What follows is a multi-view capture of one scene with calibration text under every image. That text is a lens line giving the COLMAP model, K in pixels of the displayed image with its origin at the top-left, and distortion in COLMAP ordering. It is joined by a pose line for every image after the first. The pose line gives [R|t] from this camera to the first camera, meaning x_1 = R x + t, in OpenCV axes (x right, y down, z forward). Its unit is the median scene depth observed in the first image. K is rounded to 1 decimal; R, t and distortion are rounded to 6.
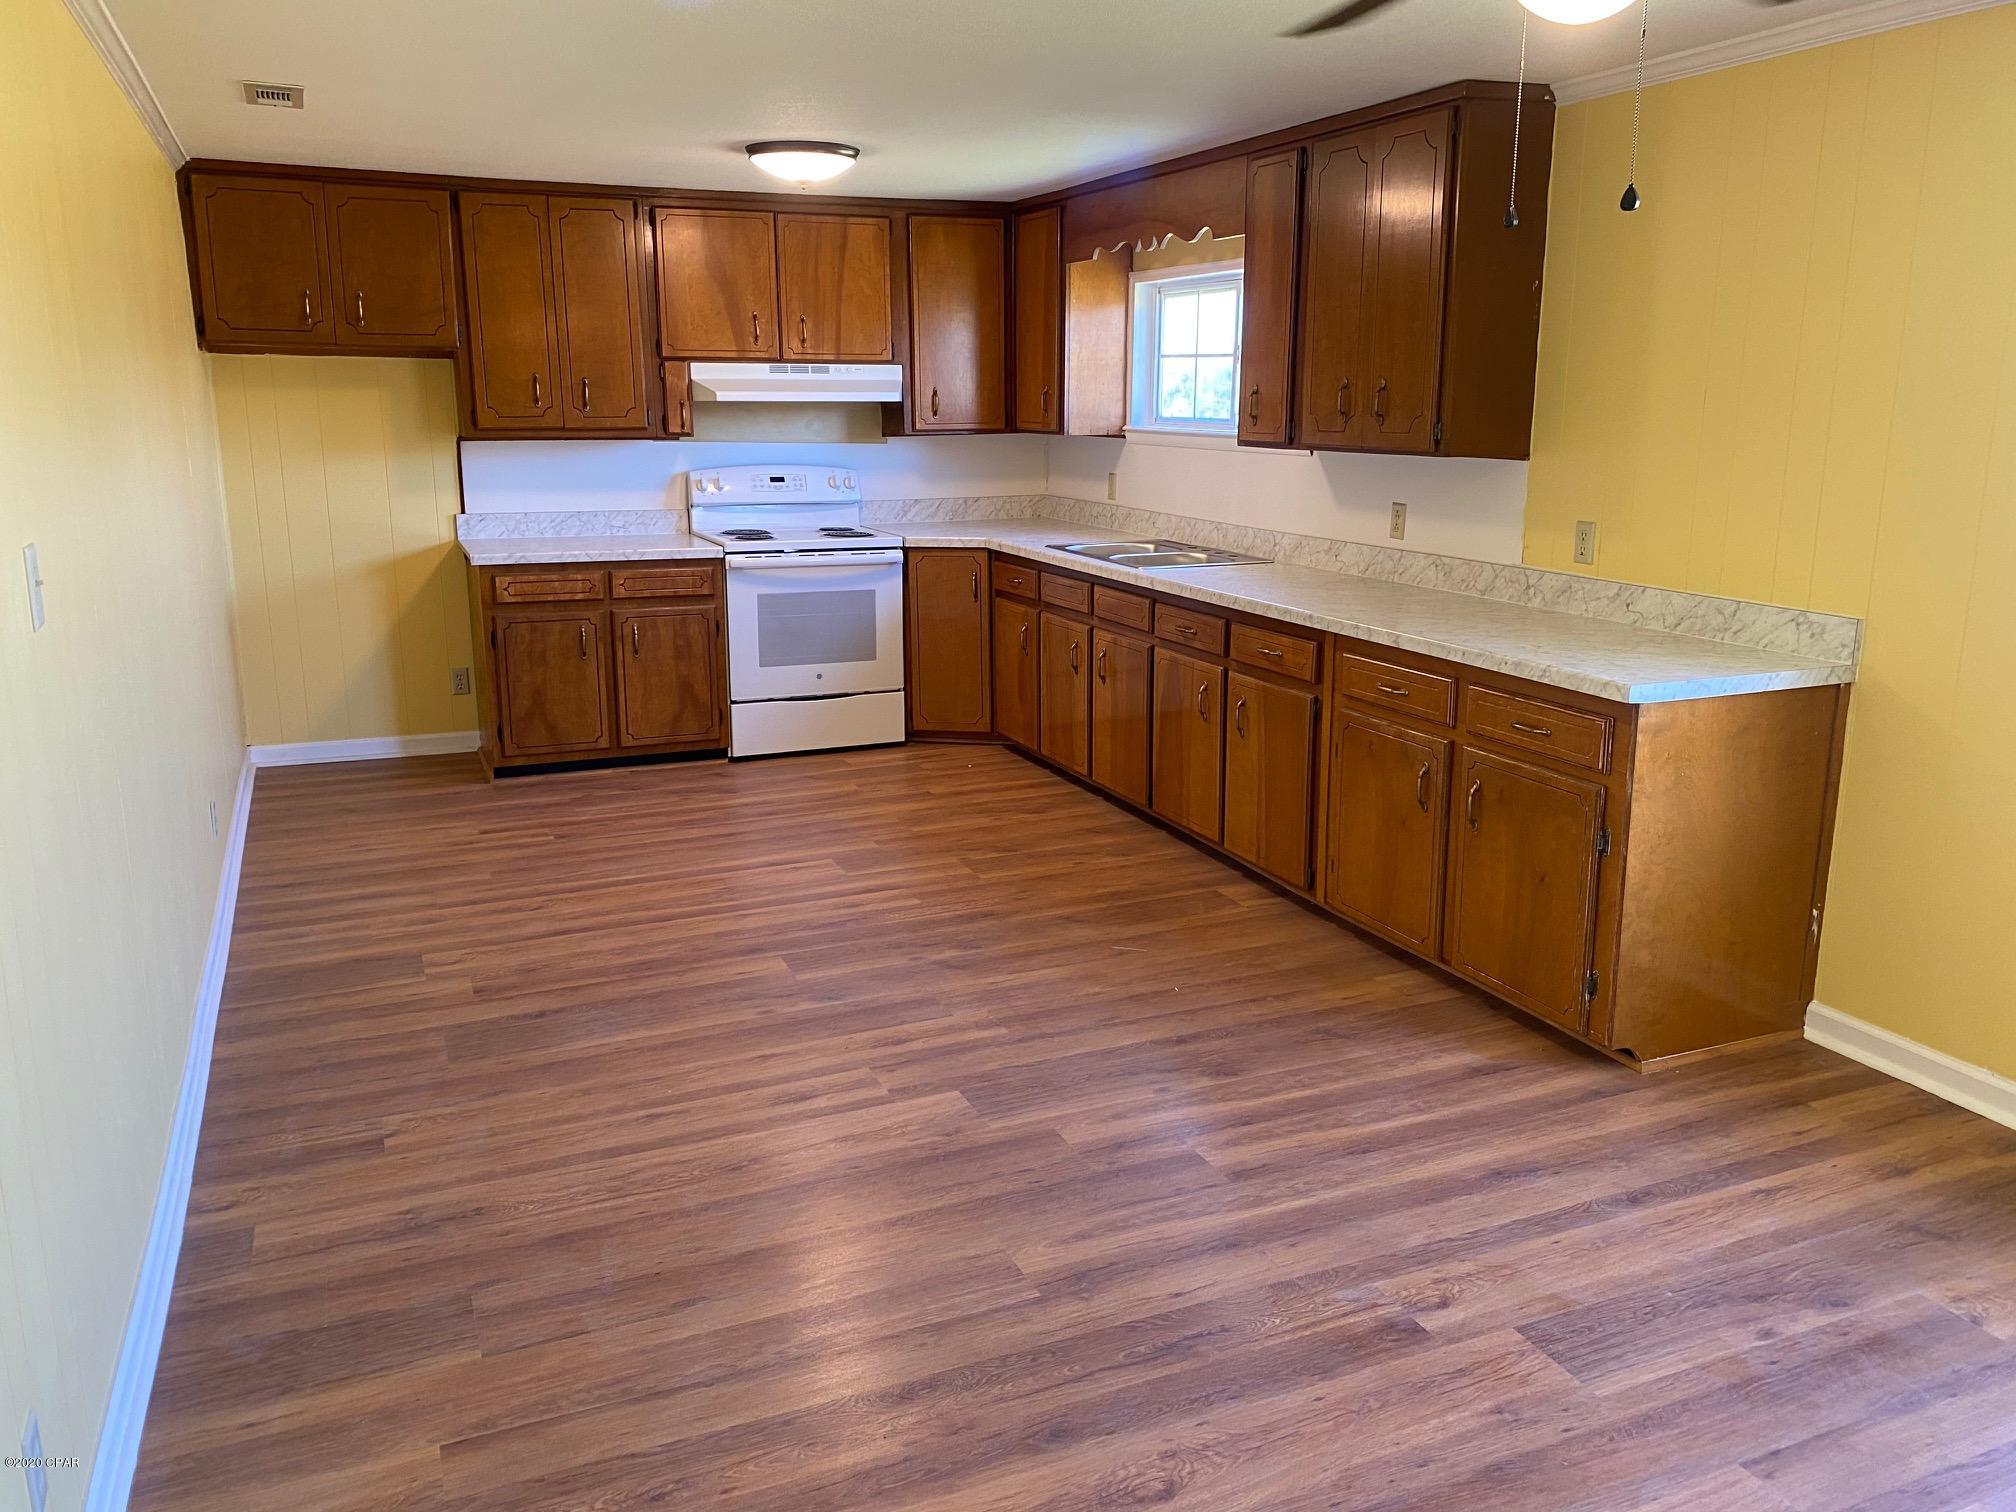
lens RADIAL K [[1516.3, 0, 1012.0], [0, 1516.3, 723.1], [0, 0, 1]] dist [0.070582, -0.081089]
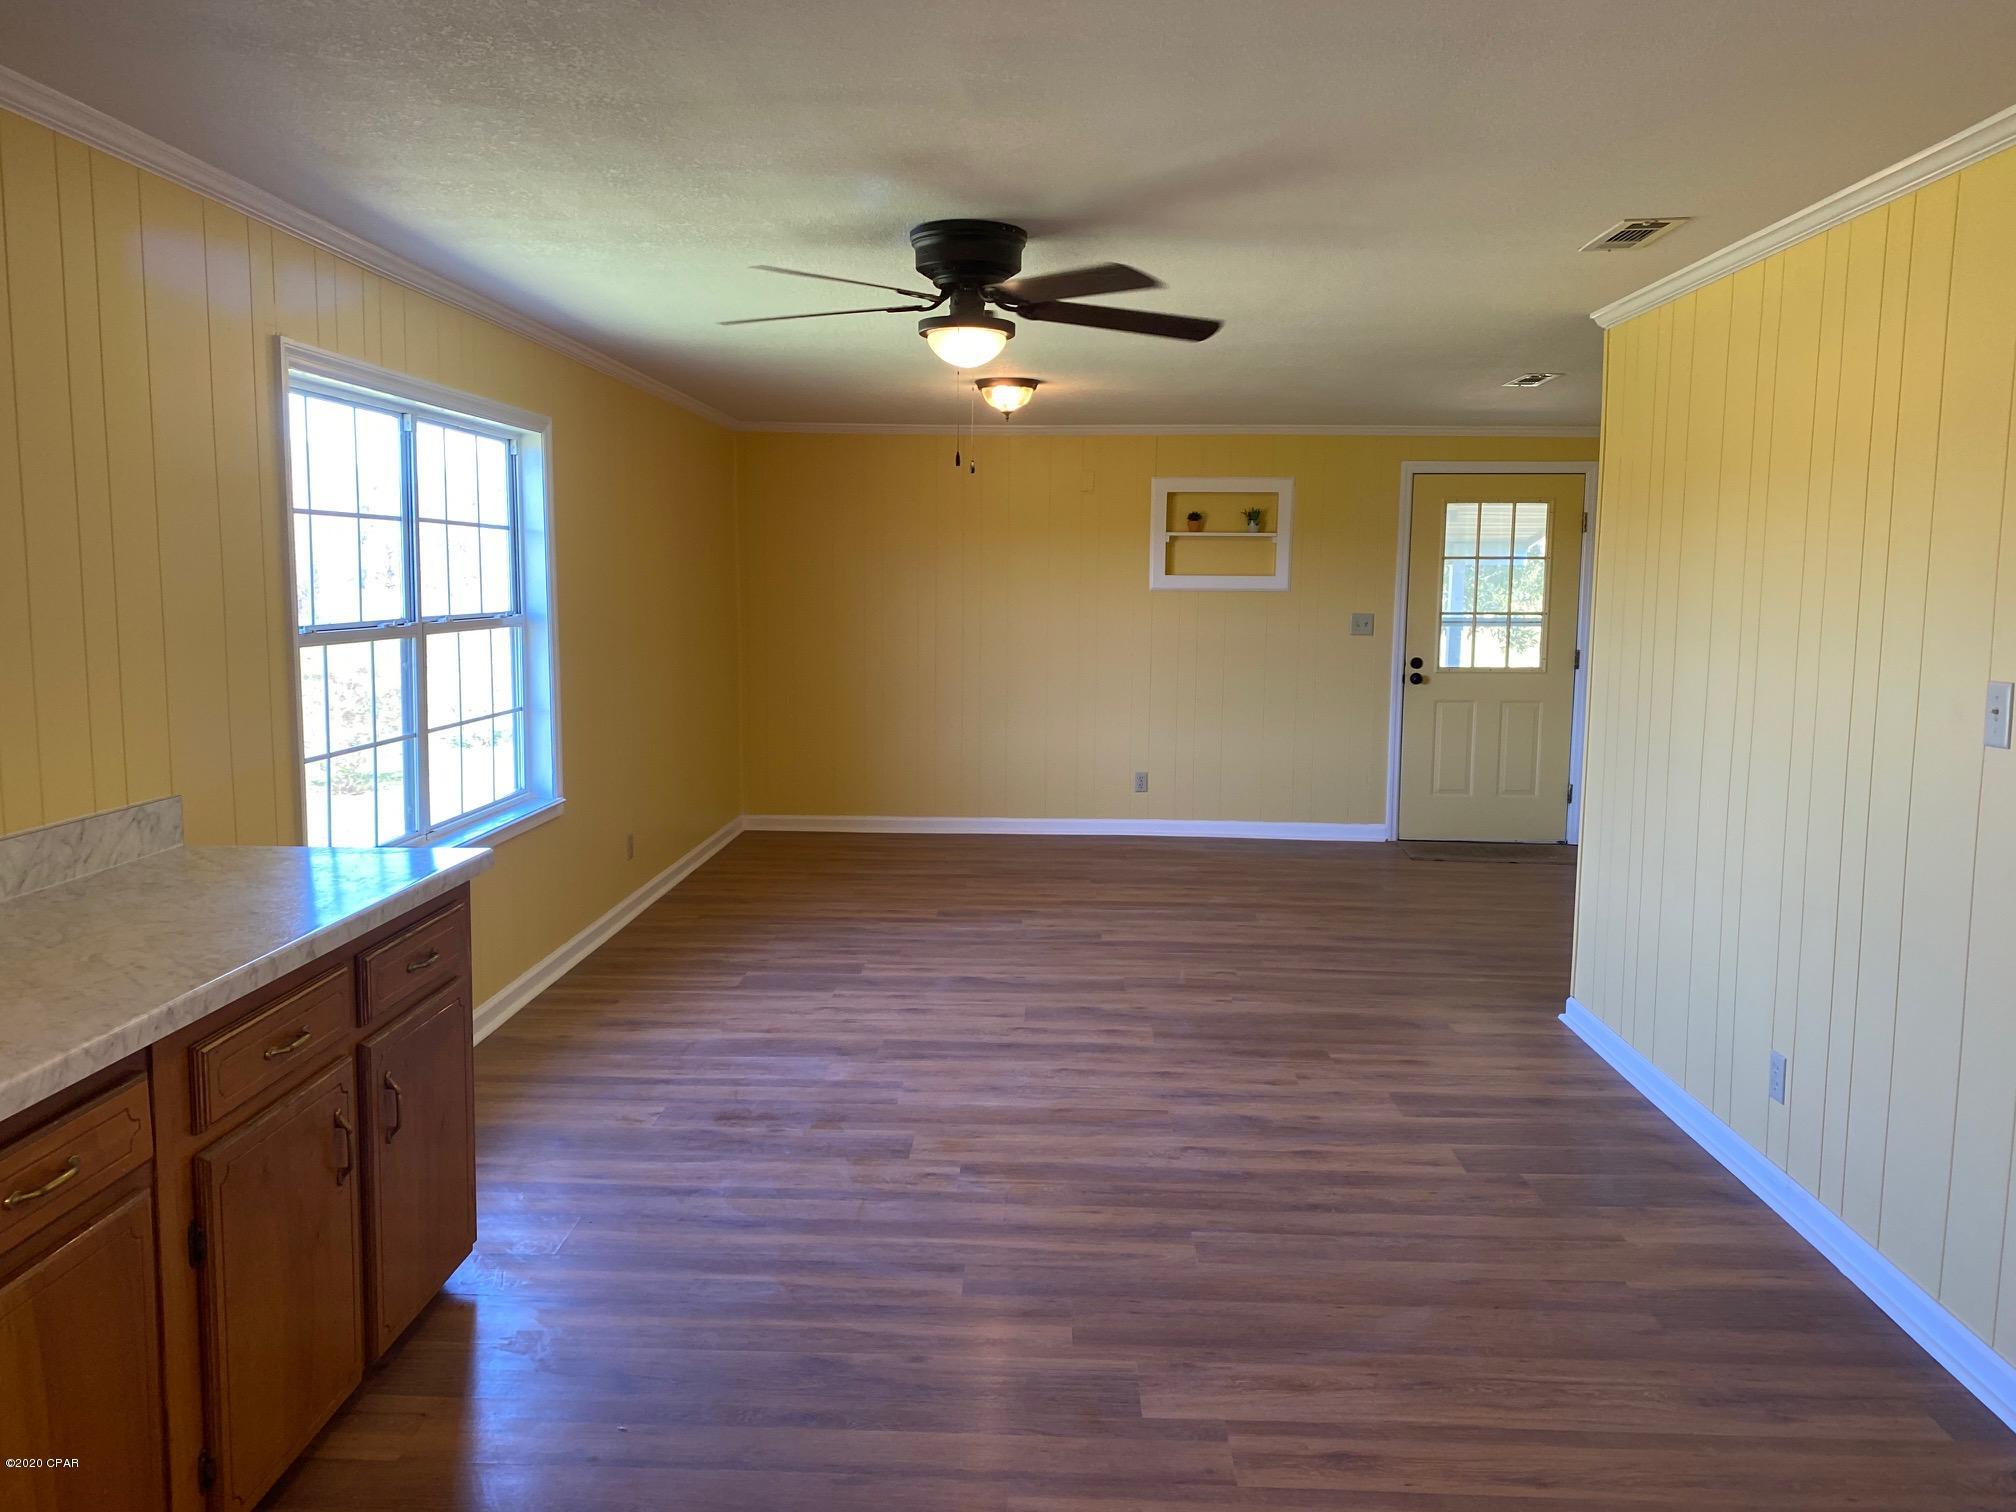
lens RADIAL K [[1516.3, 0, 1011.7], [0, 1516.3, 750.8], [0, 0, 1]] dist [0.070582, -0.081089]
pose [[-0.903278, -0.055869, 0.425402, -0.294695], [0.086624, 0.947322, 0.308347, -0.340488], [-0.420220, 0.315373, -0.850856, 1.599819]]
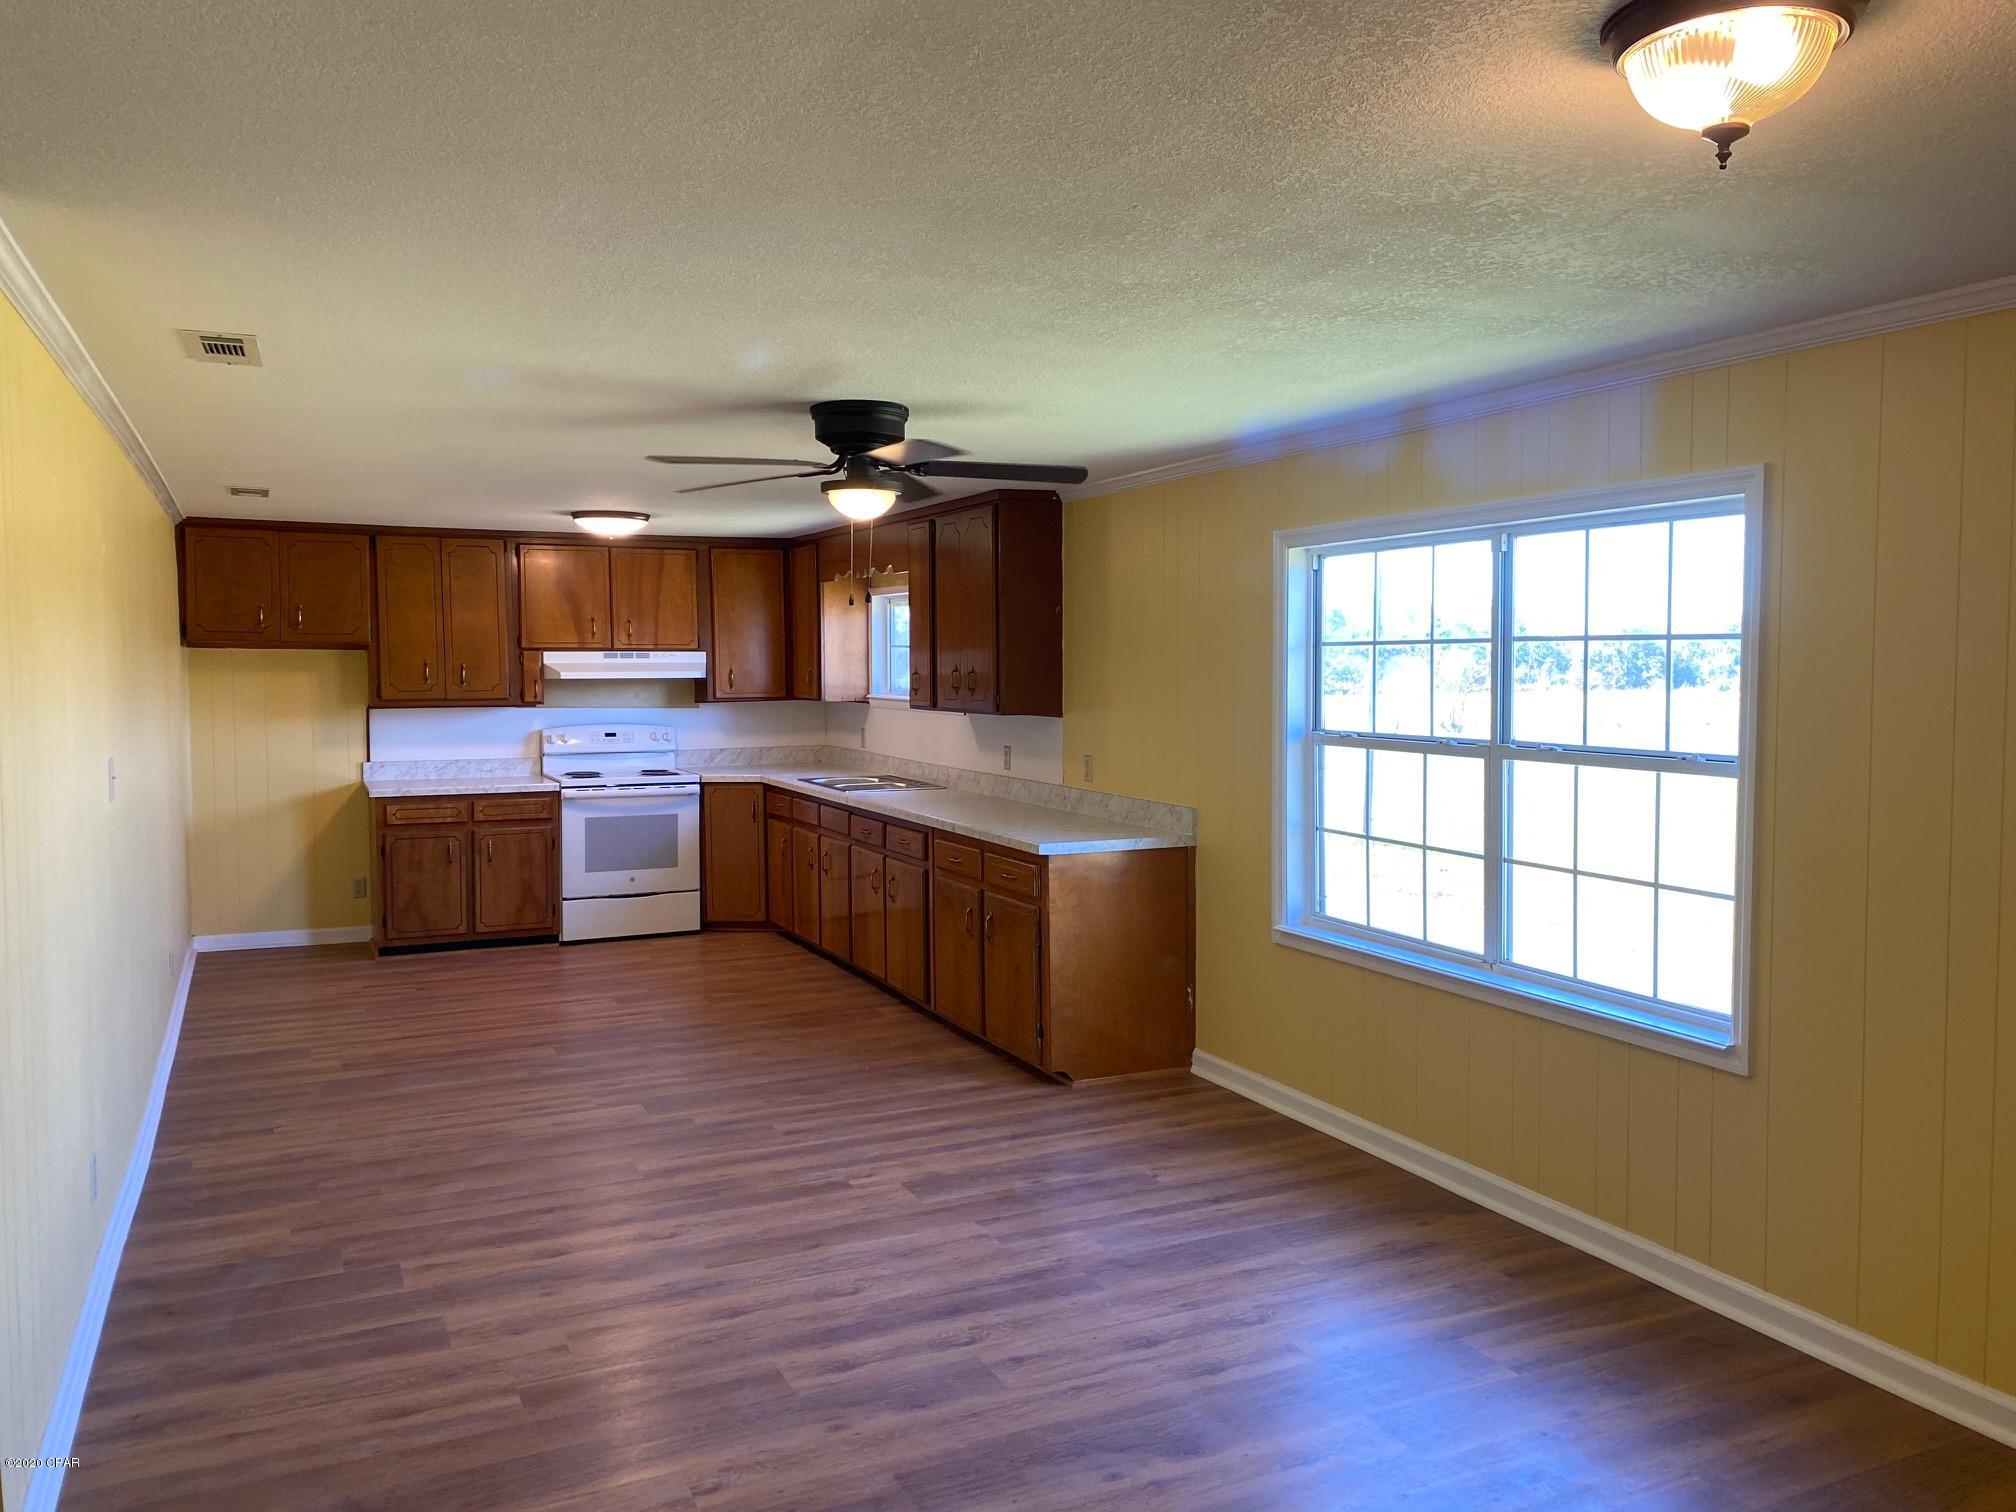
lens RADIAL K [[1516.3, 0, 1013.9], [0, 1516.3, 736.8], [0, 0, 1]] dist [0.070582, -0.081089]
pose [[0.999322, -0.006147, 0.036307, 0.301128], [0.011973, 0.986632, -0.162522, 0.126404], [-0.034823, 0.162847, 0.986037, -0.662499]]
